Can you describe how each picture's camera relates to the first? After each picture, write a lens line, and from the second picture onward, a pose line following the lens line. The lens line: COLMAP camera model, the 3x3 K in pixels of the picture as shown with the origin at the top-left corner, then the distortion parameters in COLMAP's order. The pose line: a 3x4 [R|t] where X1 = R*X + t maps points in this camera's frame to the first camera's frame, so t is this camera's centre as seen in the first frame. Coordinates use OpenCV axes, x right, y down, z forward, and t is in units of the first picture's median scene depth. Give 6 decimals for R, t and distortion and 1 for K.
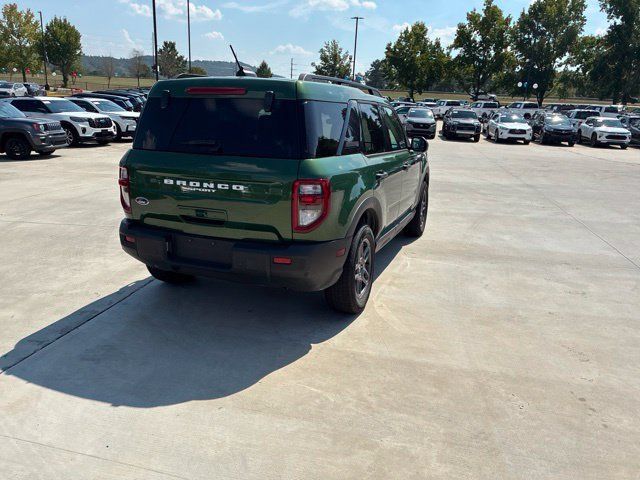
lens RADIAL K [[485.3, 0, 317.4], [0, 485.3, 251.4], [0, 0, 1]] dist [0.065562, -0.092930]
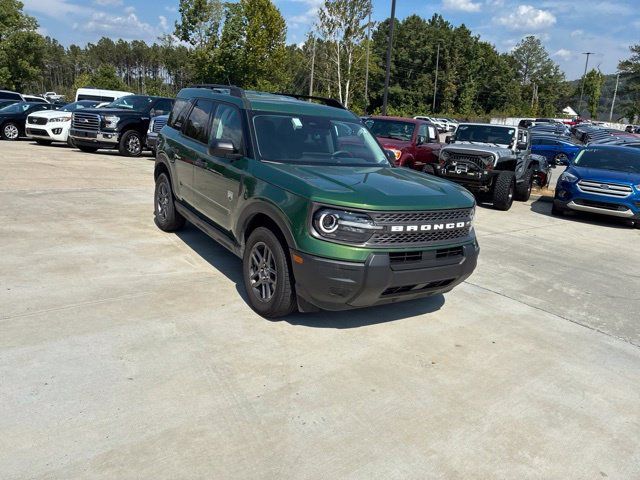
lens RADIAL K [[474.6, 0, 319.4], [0, 474.6, 239.7], [0, 0, 1]] dist [0.052737, -0.065968]
pose [[-0.573681, 0.132604, -0.808274, 0.151745], [-0.331733, 0.864636, 0.377302, -0.086649], [0.748894, 0.484583, -0.452036, 0.304967]]
